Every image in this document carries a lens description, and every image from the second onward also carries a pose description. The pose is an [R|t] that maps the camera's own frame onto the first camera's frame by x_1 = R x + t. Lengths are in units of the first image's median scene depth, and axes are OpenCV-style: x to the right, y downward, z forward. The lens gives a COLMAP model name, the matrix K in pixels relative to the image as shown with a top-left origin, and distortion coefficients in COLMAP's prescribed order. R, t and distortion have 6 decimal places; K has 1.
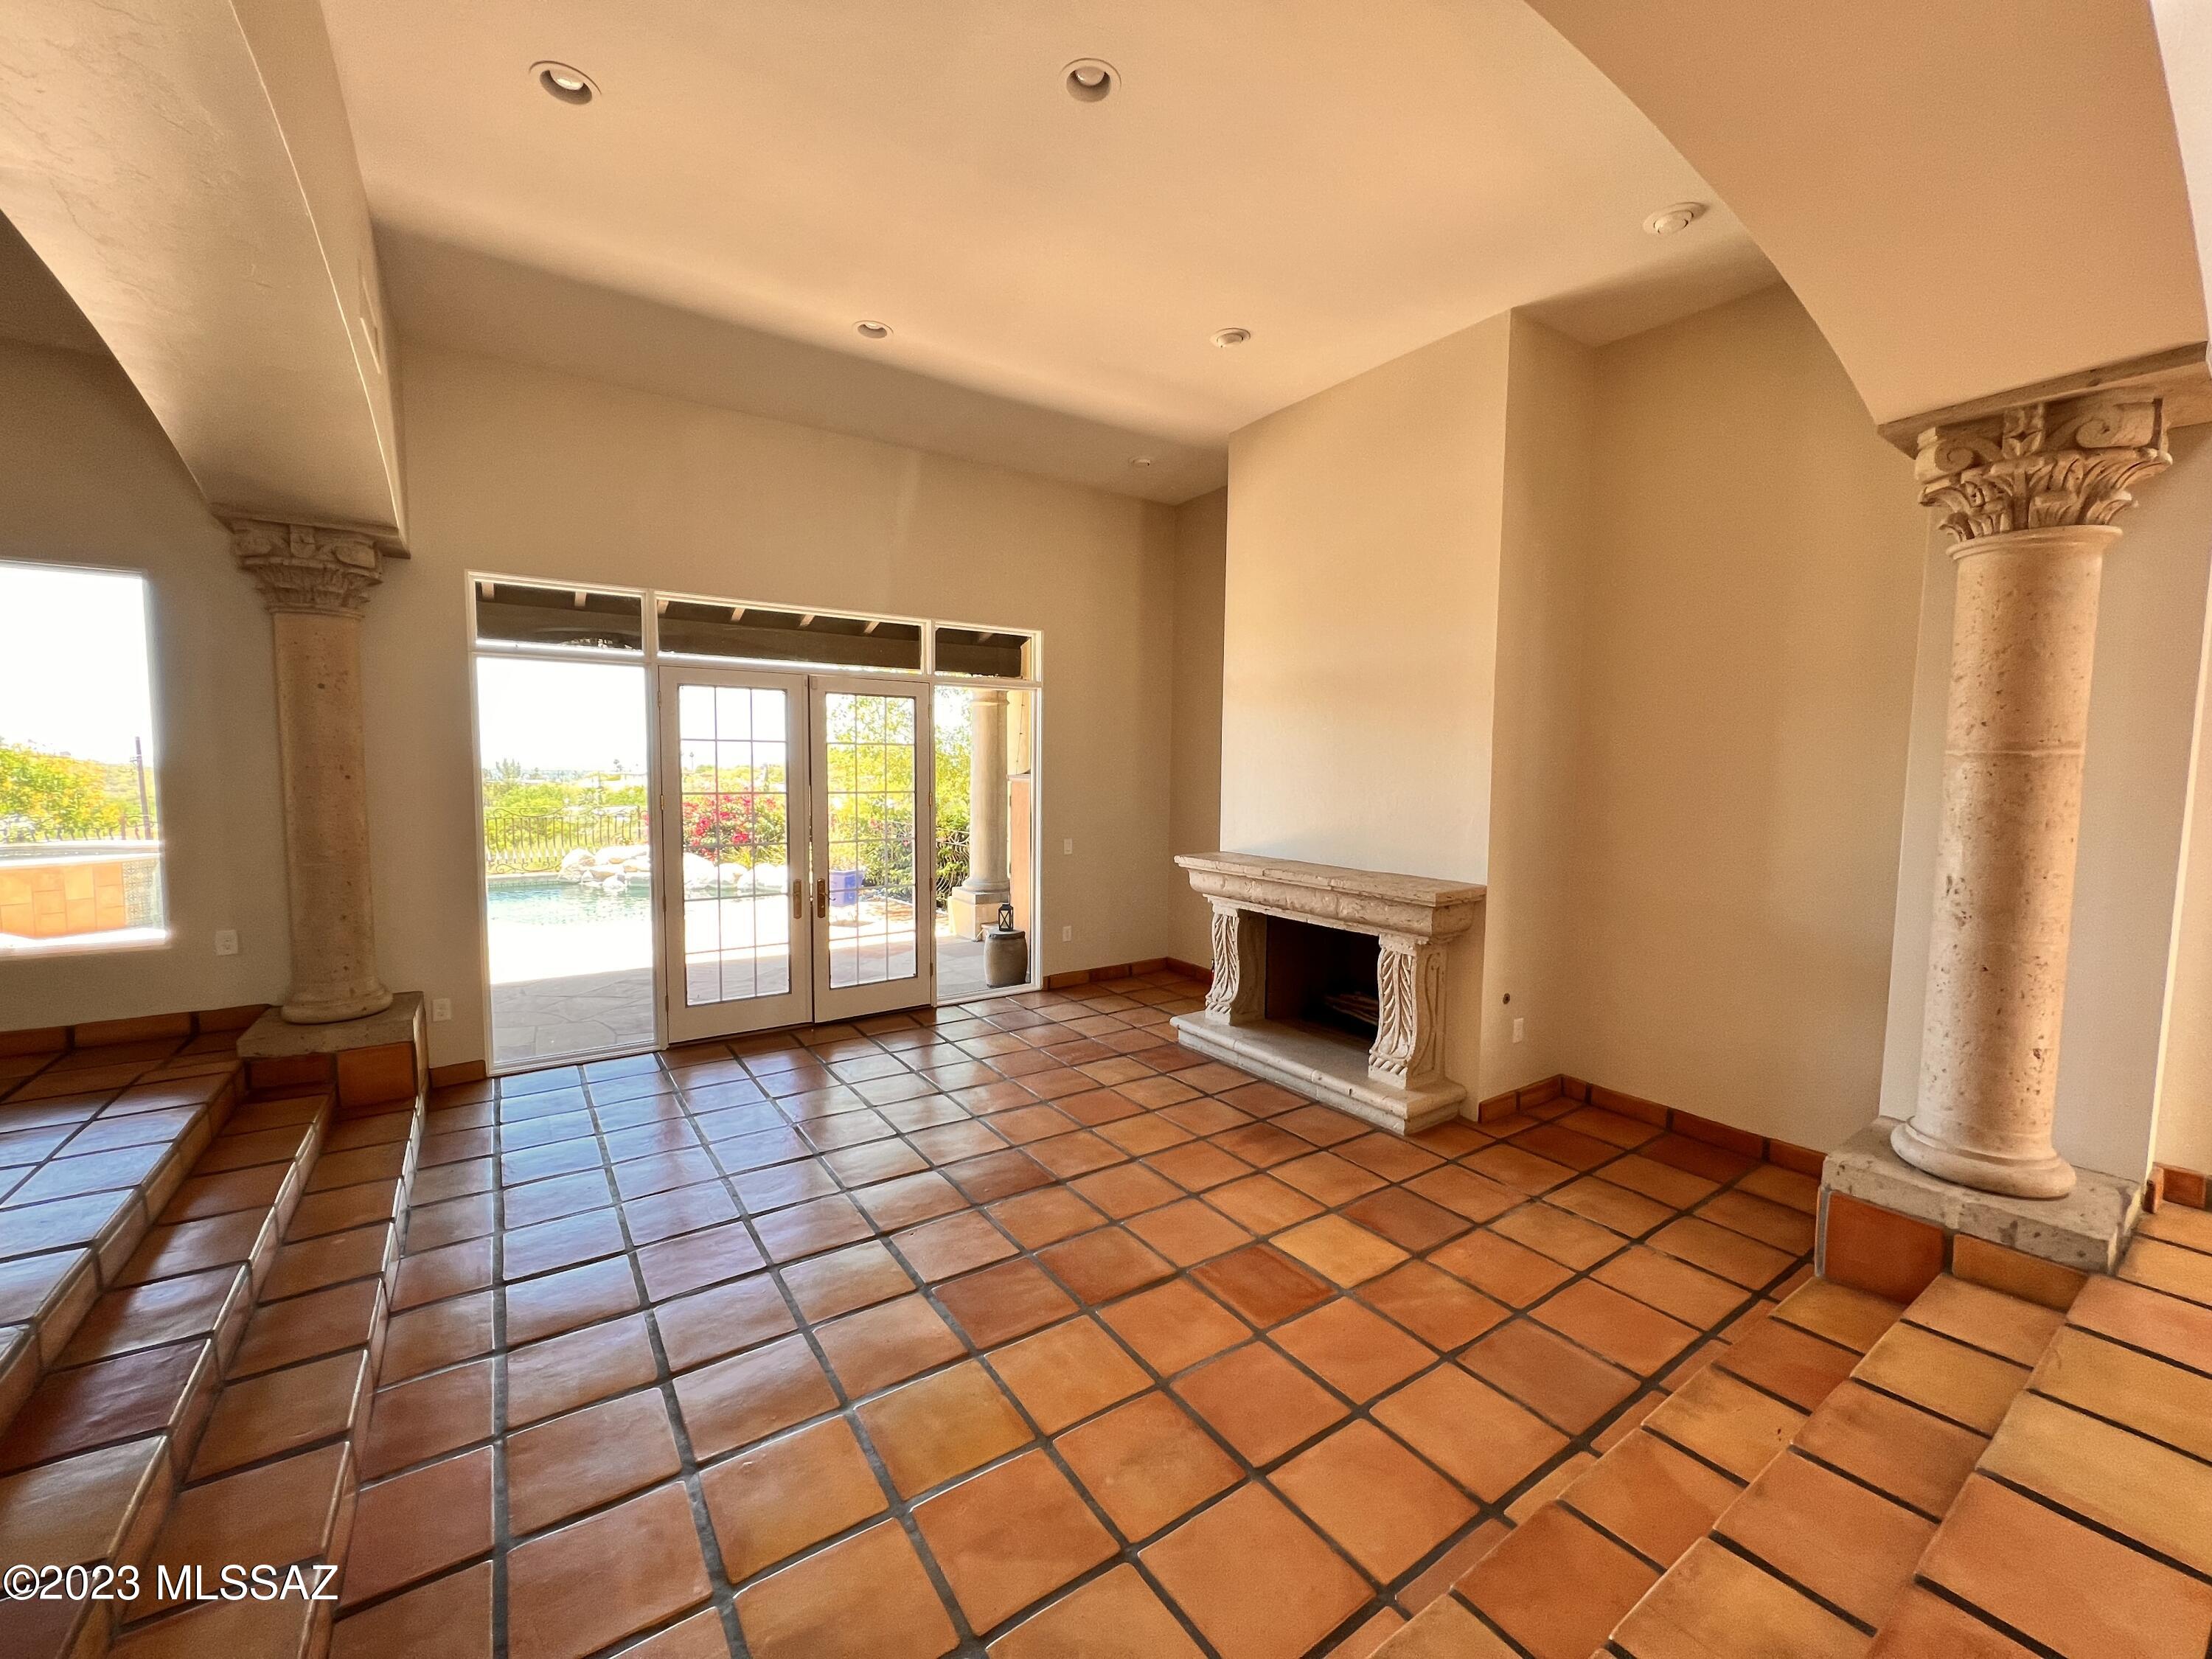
lens RADIAL K [[880.5, 0, 1098.2], [0, 880.5, 824.2], [0, 0, 1]] dist [-0.001096, 0.000119]
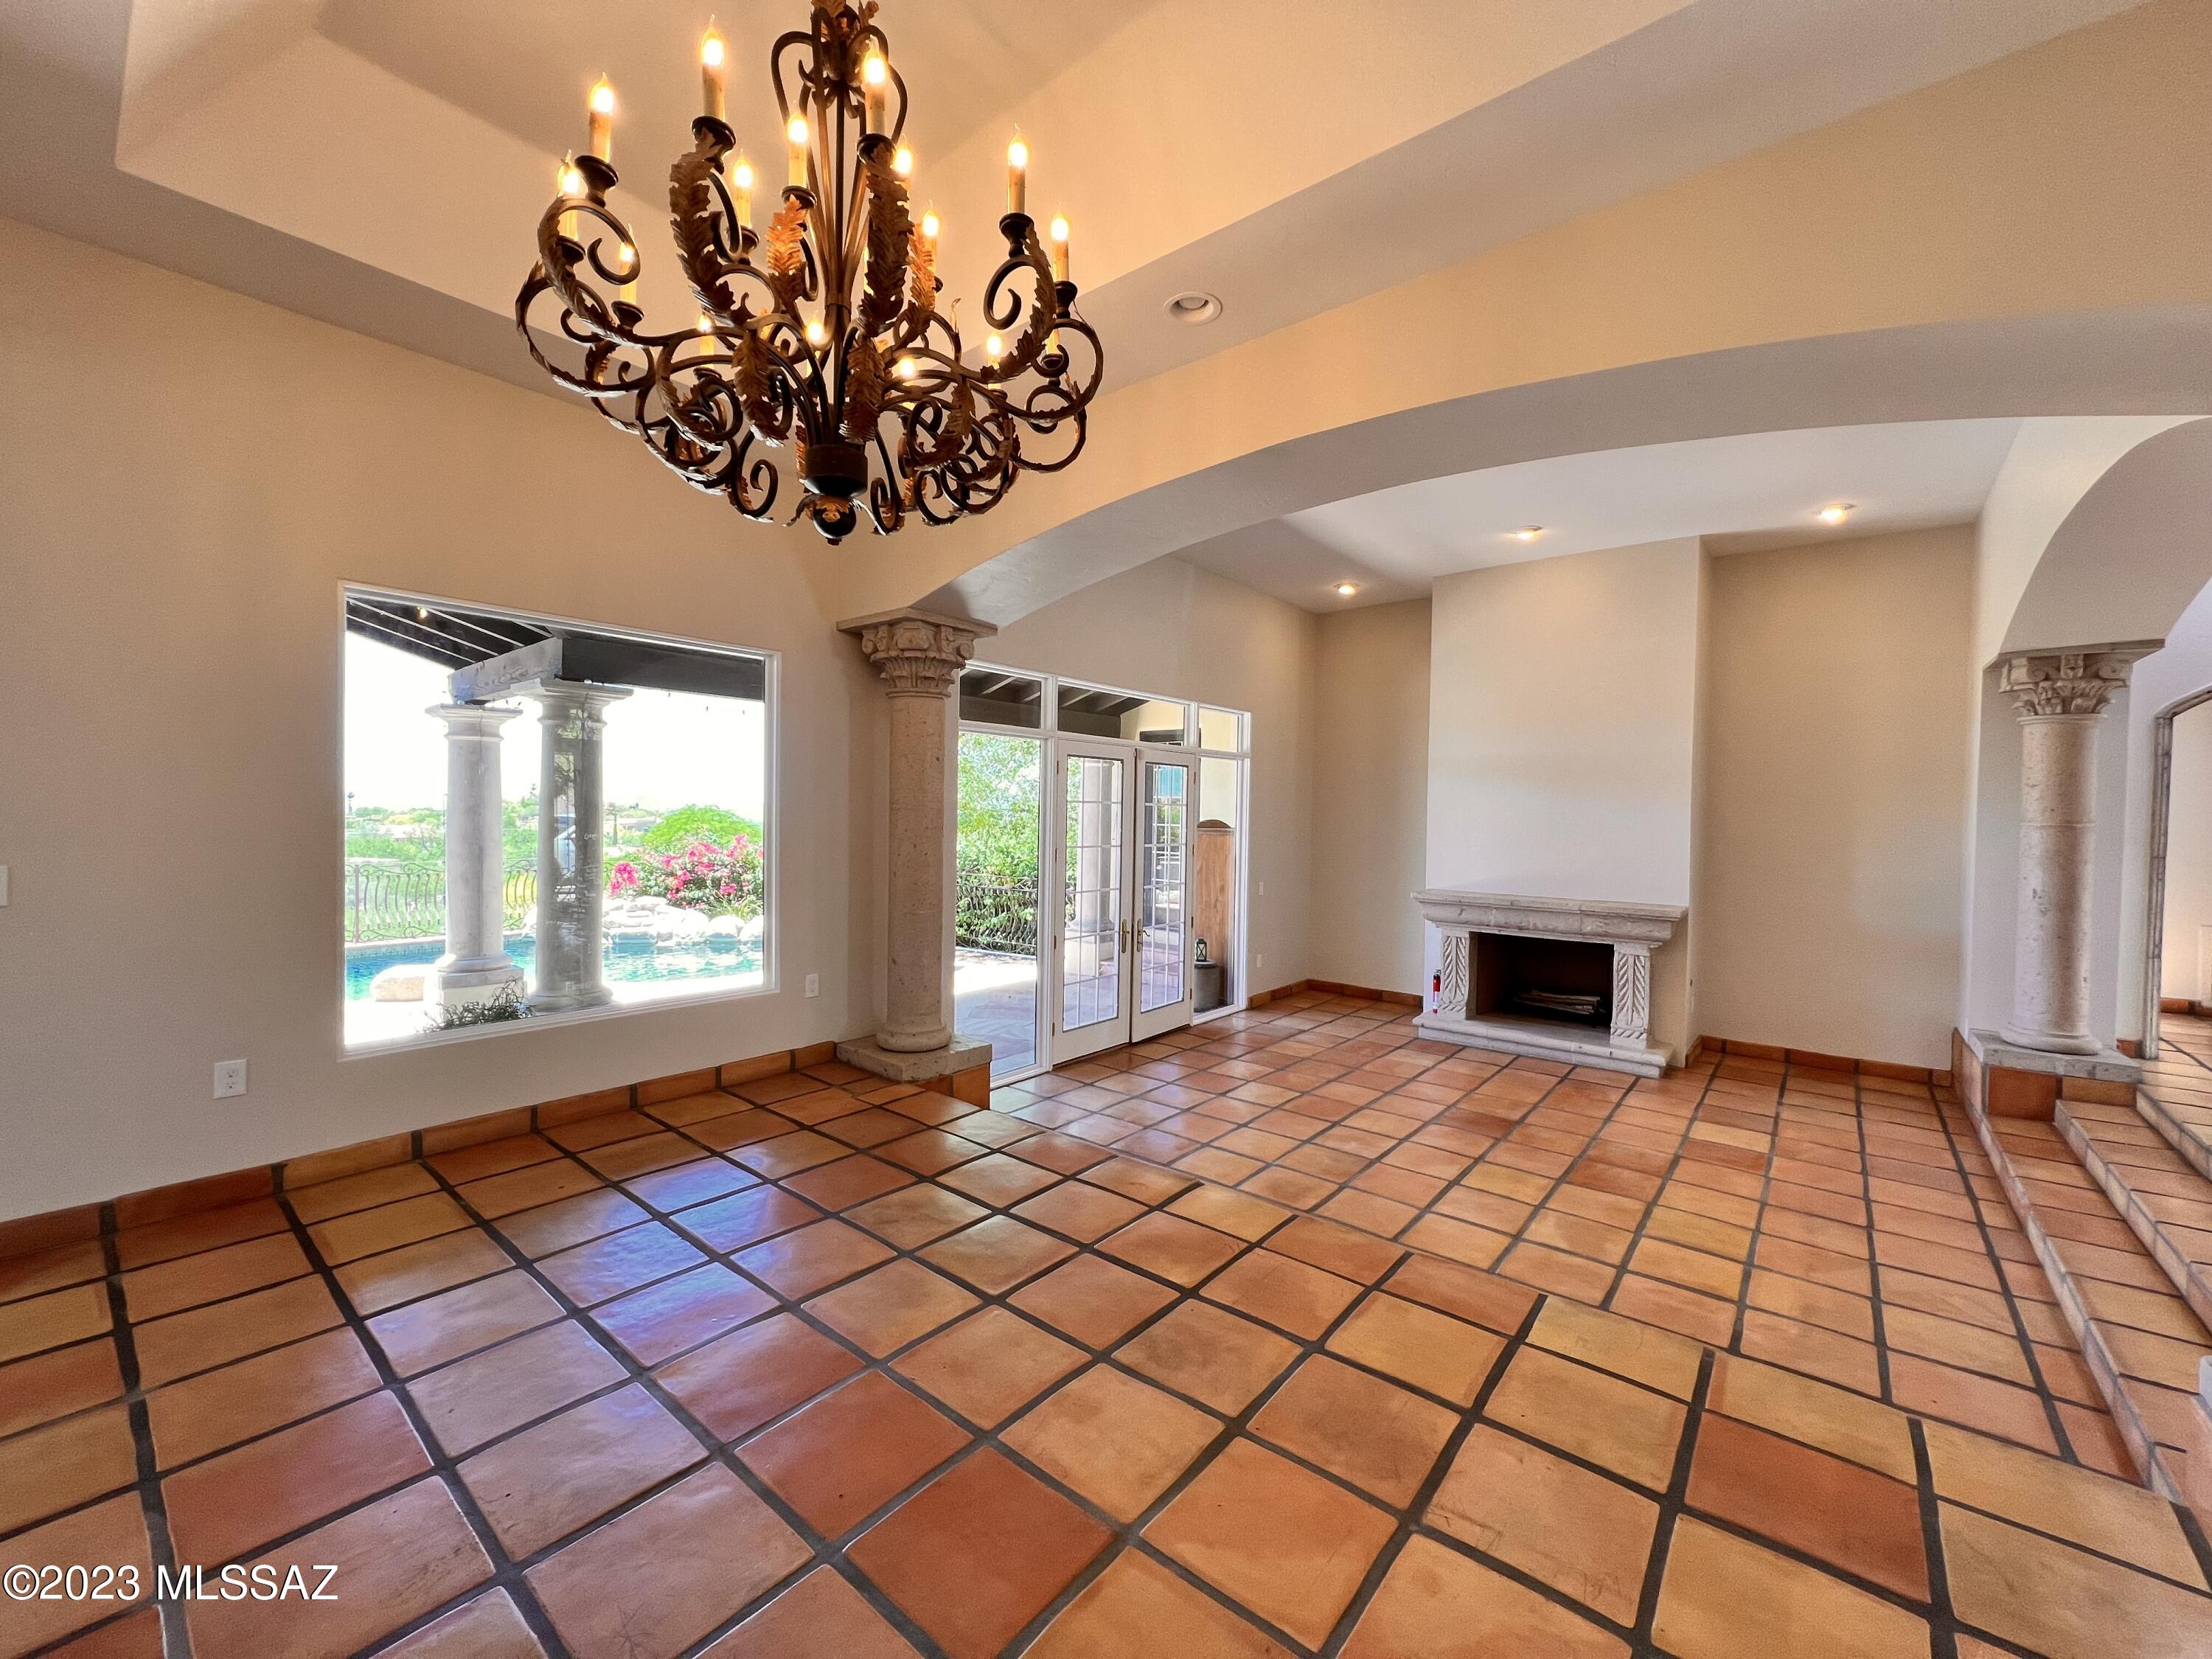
lens RADIAL K [[878.6, 0, 1097.8], [0, 878.6, 828.7], [0, 0, 1]] dist [-0.002616, 0.000515]
pose [[0.961448, 0.000188, 0.274987, -0.935617], [0.012764, 0.998891, -0.045312, -0.008286], [-0.274691, 0.047075, 0.960380, -0.166475]]
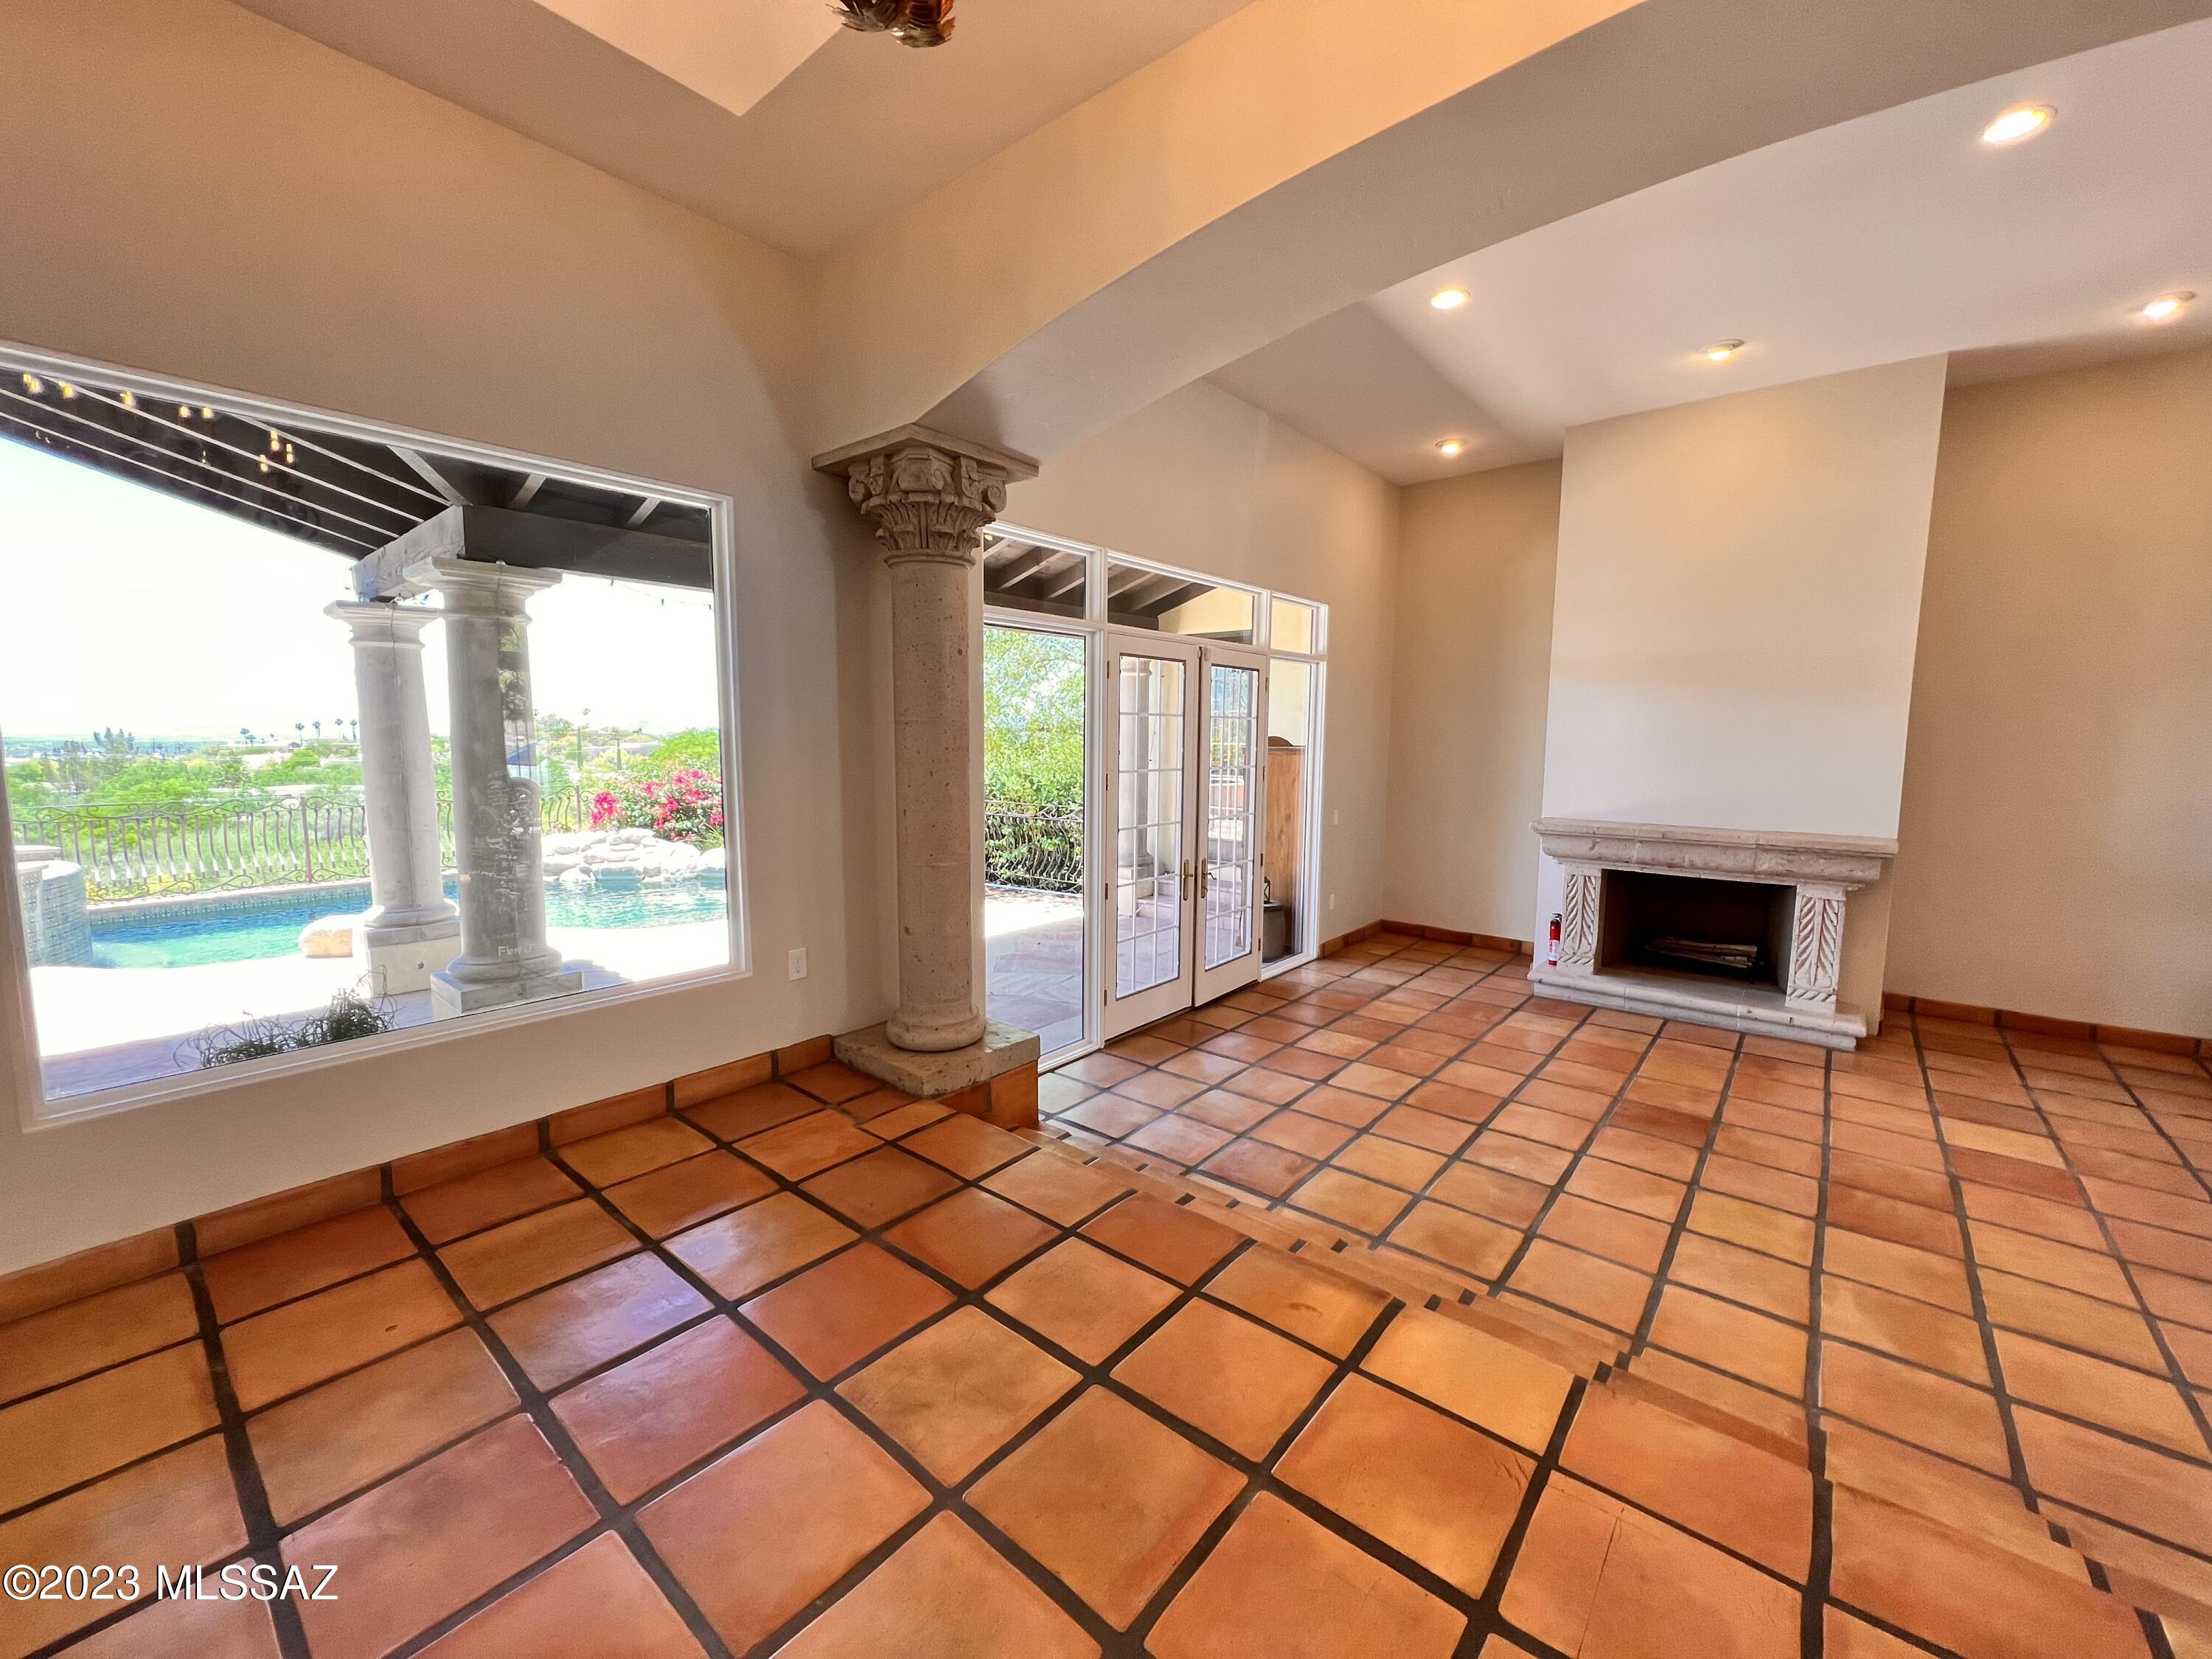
lens RADIAL K [[878.6, 0, 1097.8], [0, 878.6, 828.7], [0, 0, 1]] dist [-0.002616, 0.000515]
pose [[0.963108, -0.033217, 0.267058, -0.922273], [0.021974, 0.998746, 0.044982, -0.021882], [-0.268218, -0.037454, 0.962630, 0.141524]]
